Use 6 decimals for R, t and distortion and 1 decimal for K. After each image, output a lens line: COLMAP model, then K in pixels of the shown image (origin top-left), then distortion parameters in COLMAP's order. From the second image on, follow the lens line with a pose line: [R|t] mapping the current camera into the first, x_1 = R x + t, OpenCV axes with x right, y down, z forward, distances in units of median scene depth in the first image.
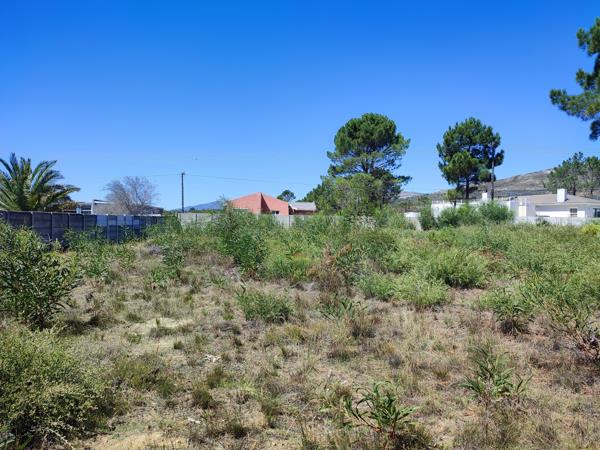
lens RADIAL K [[455.5, 0, 298.6], [0, 455.5, 225.9], [0, 0, 1]] dist [-0.000034, 0.001226]
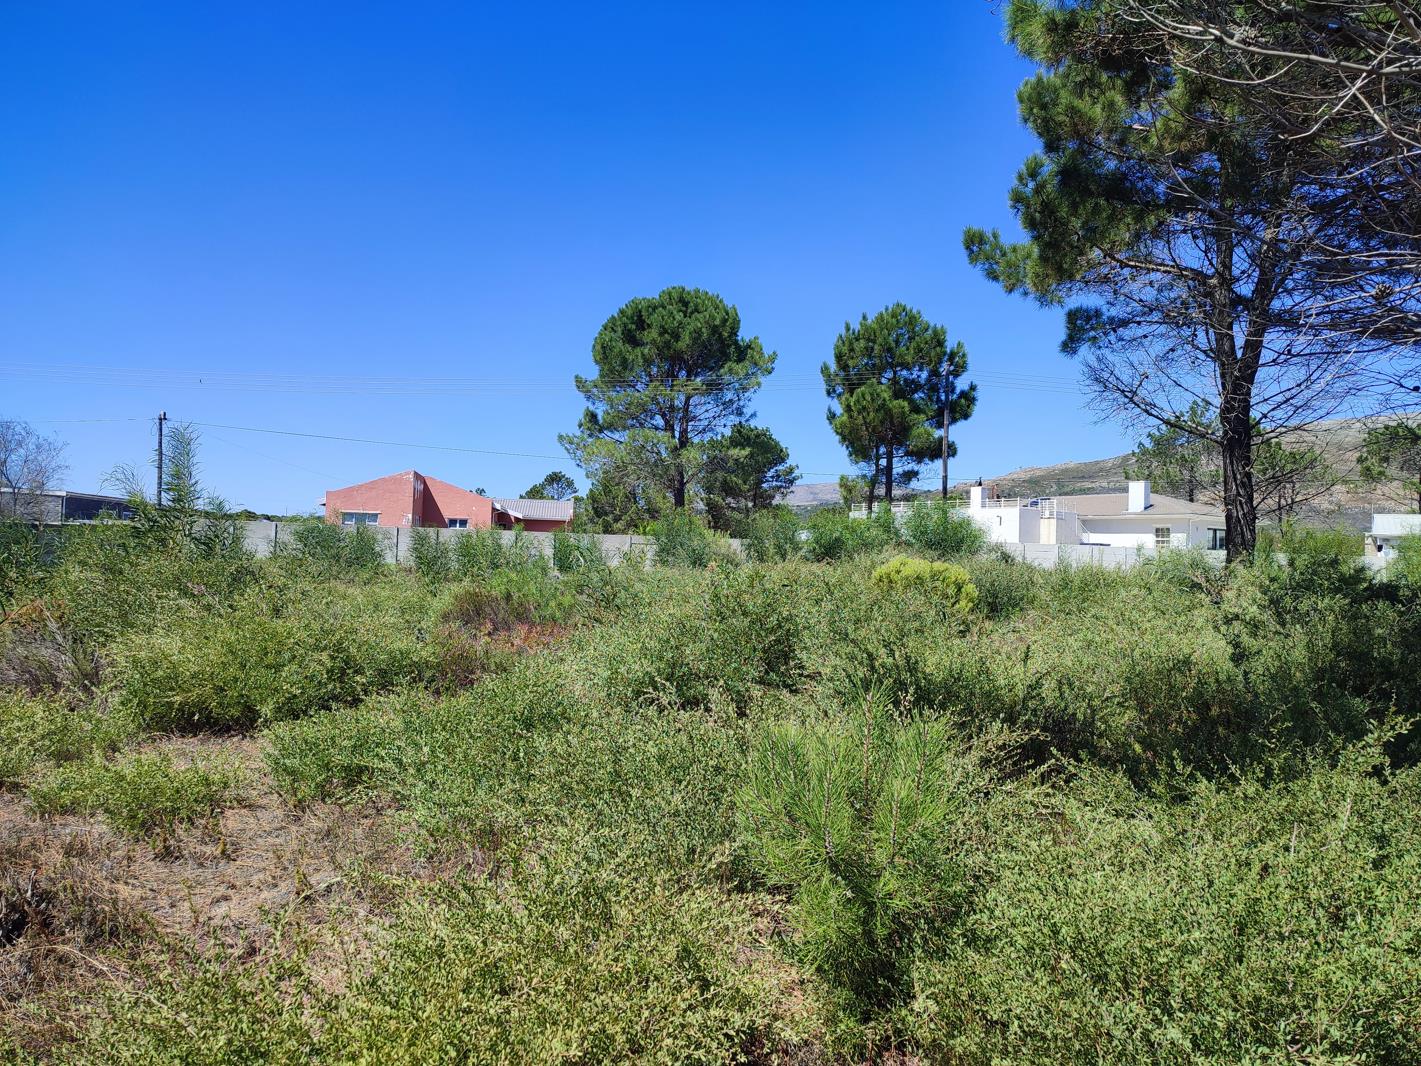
lens RADIAL K [[1078.9, 0, 715.1], [0, 1078.9, 531.5], [0, 0, 1]] dist [-0.000034, 0.001226]
pose [[0.997002, 0.019559, 0.074857, 0.125408], [-0.017464, 0.999440, -0.028540, 0.001915], [-0.075374, 0.027147, 0.996786, 0.028284]]
